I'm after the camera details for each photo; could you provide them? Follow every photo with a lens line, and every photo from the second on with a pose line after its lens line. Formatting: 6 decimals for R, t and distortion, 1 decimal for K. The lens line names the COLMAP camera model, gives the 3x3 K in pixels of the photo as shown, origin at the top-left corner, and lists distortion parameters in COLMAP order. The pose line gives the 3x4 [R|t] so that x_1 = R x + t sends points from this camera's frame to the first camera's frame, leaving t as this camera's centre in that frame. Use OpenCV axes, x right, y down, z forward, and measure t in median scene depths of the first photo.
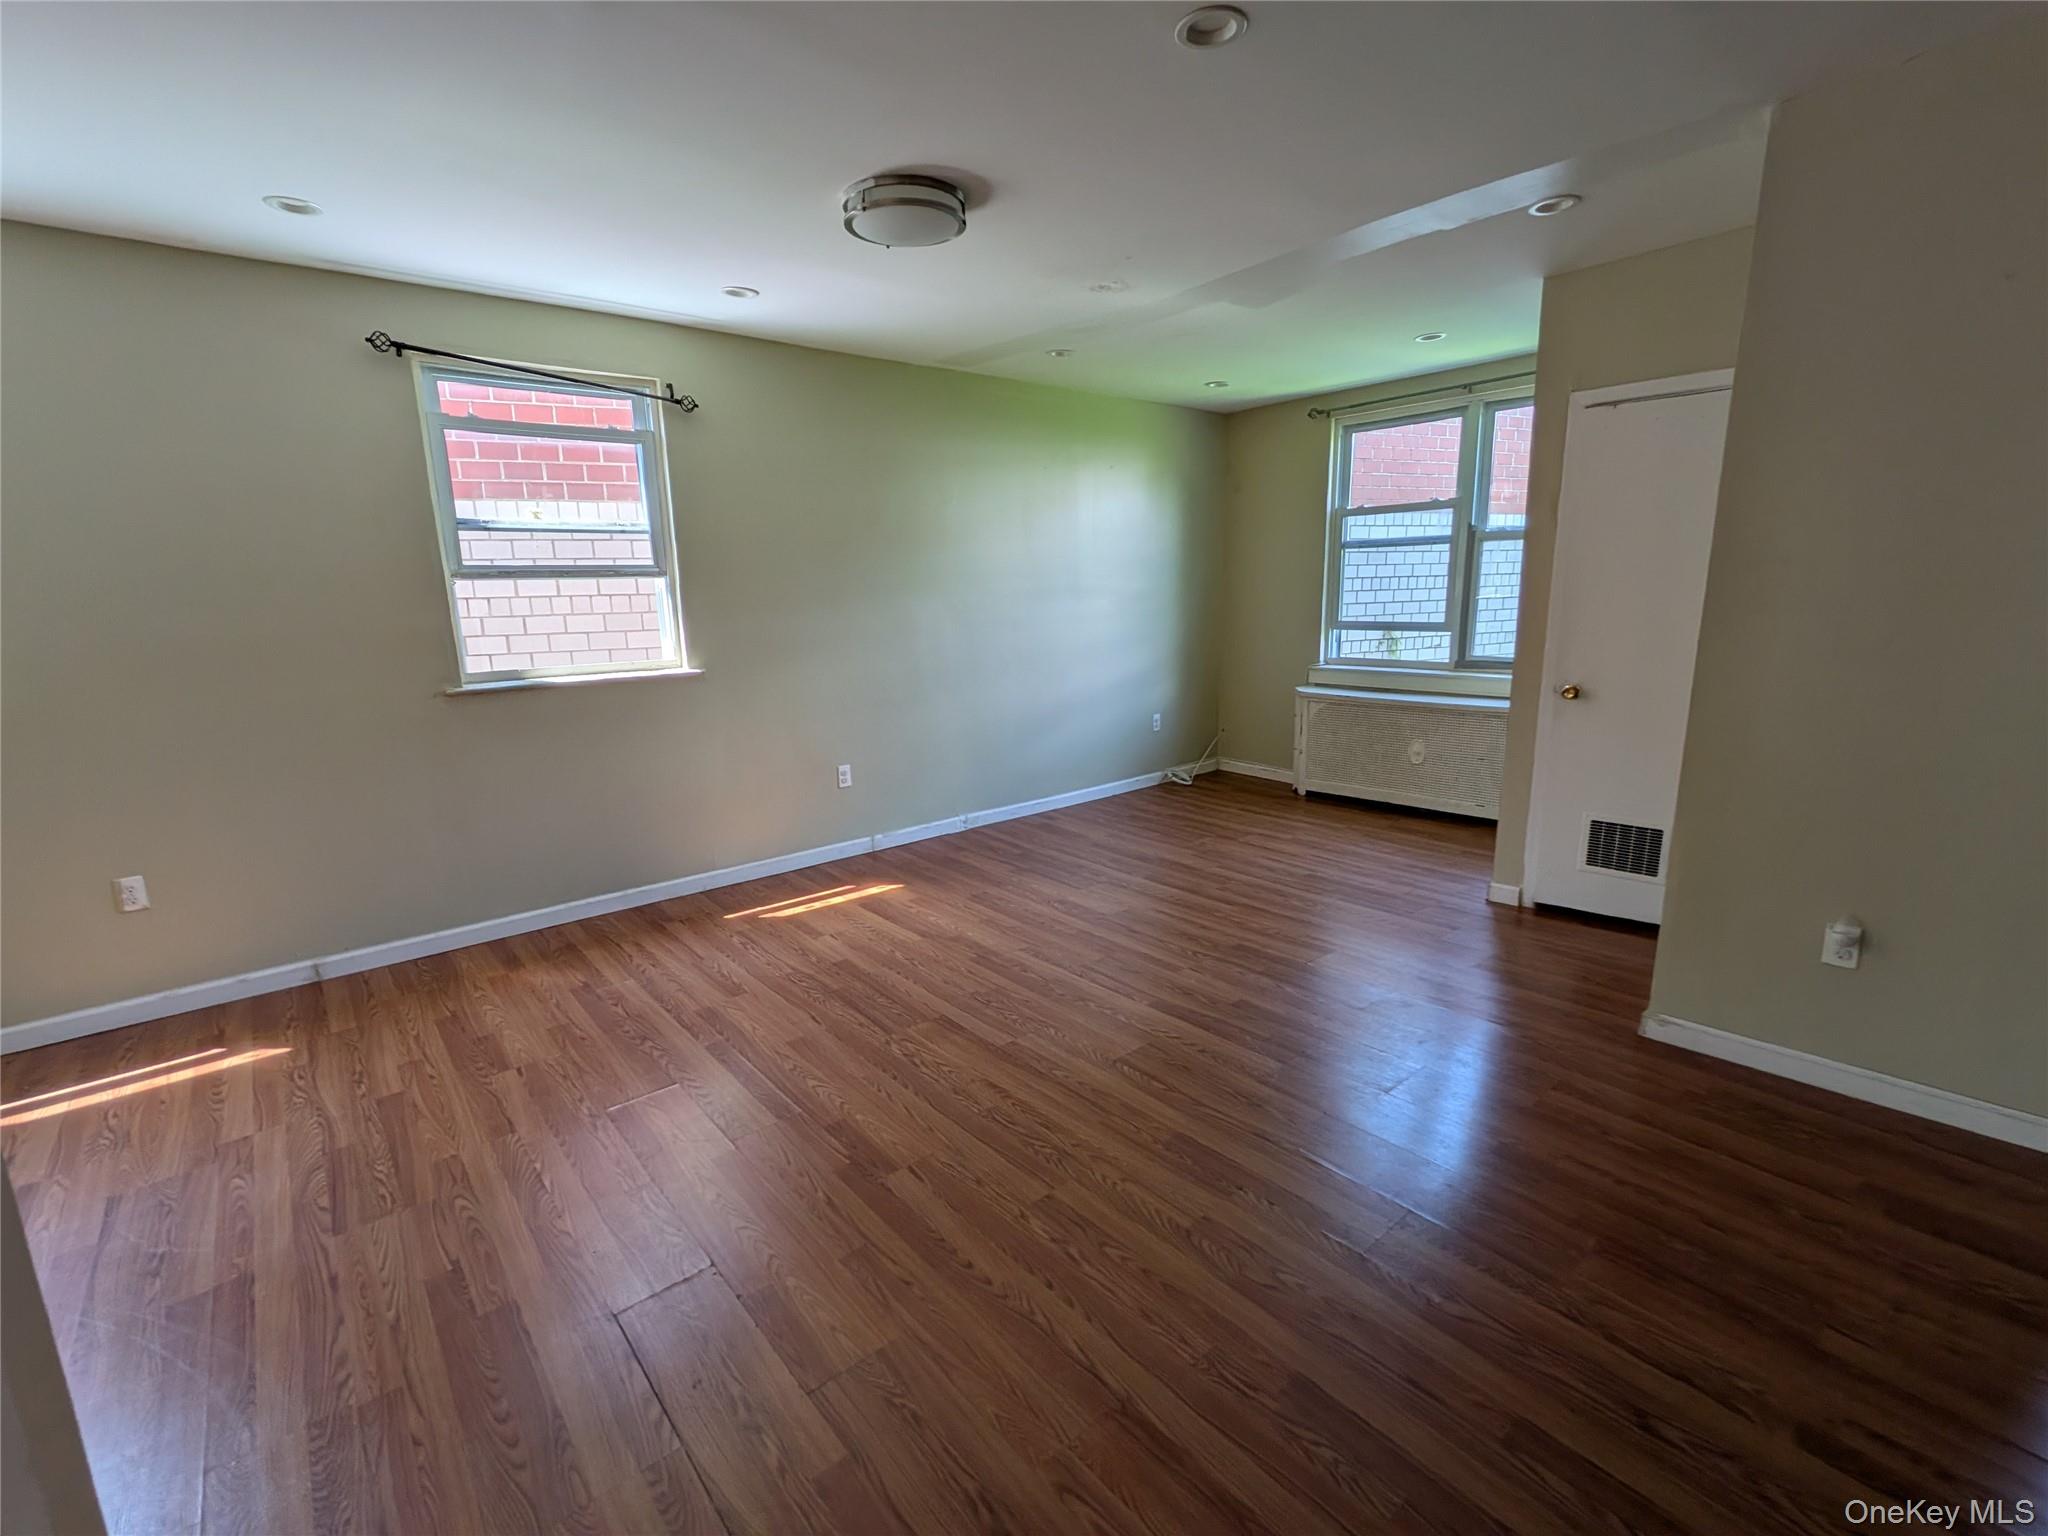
lens RADIAL K [[906.2, 0, 1021.7], [0, 906.2, 783.9], [0, 0, 1]] dist [0.004427, -0.005095]
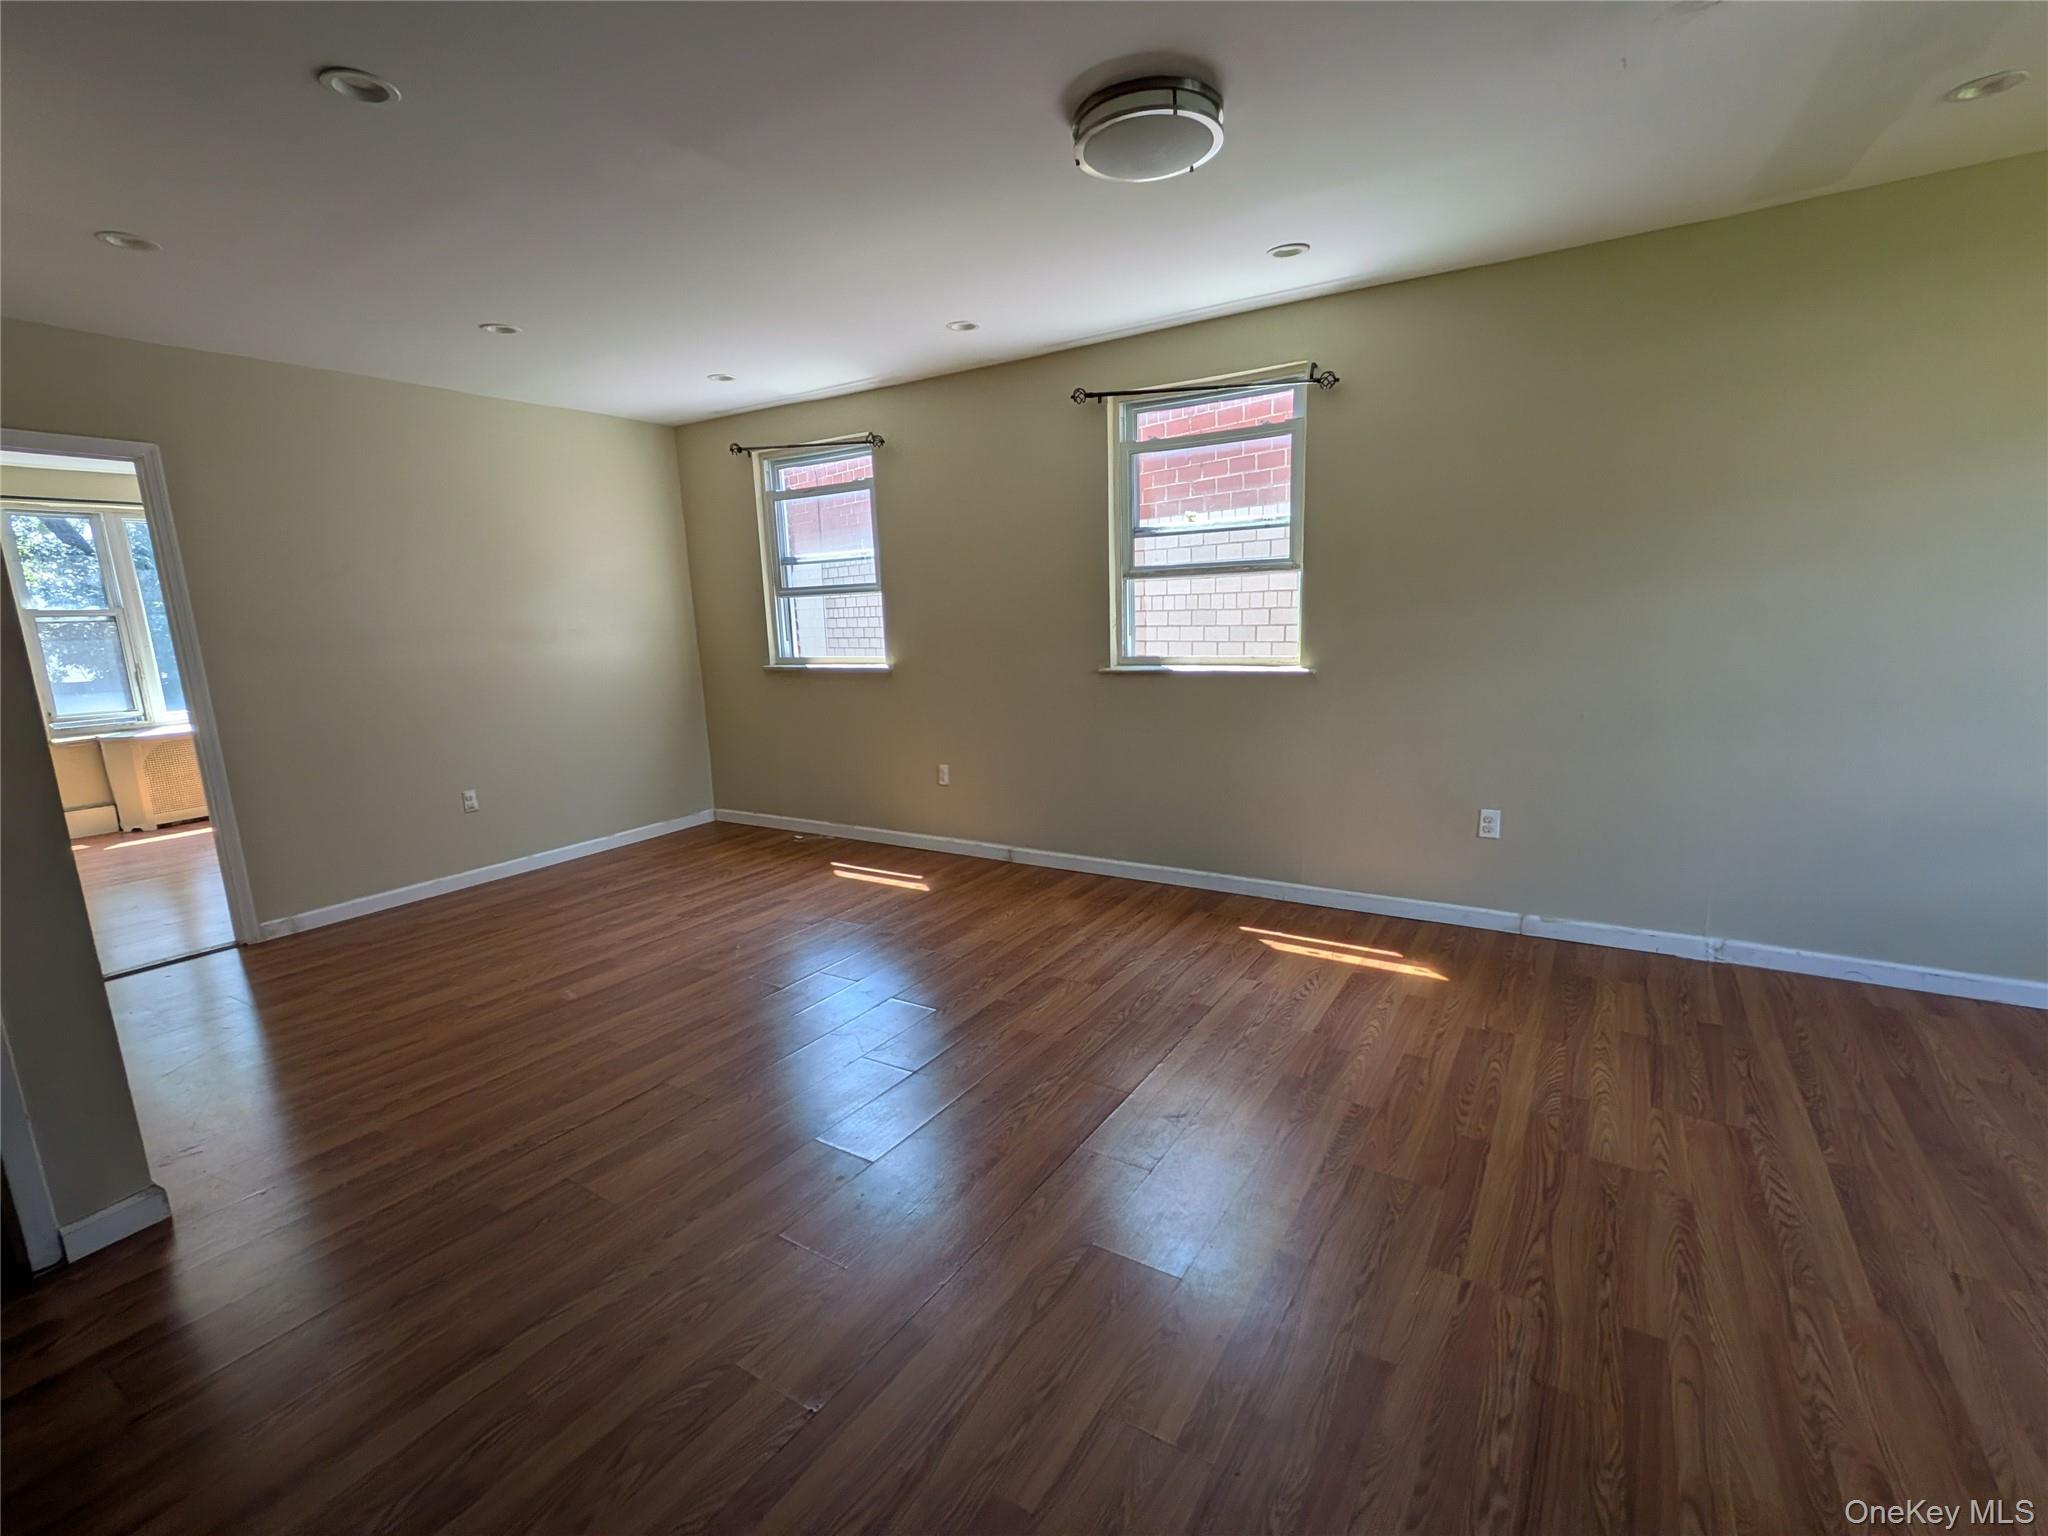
lens RADIAL K [[906.2, 0, 1021.7], [0, 906.2, 783.9], [0, 0, 1]] dist [0.004427, -0.005095]
pose [[0.296974, 0.199065, -0.933906, 0.481772], [-0.172905, 0.973072, 0.152431, -0.109445], [0.939101, 0.116209, 0.323396, 0.465615]]
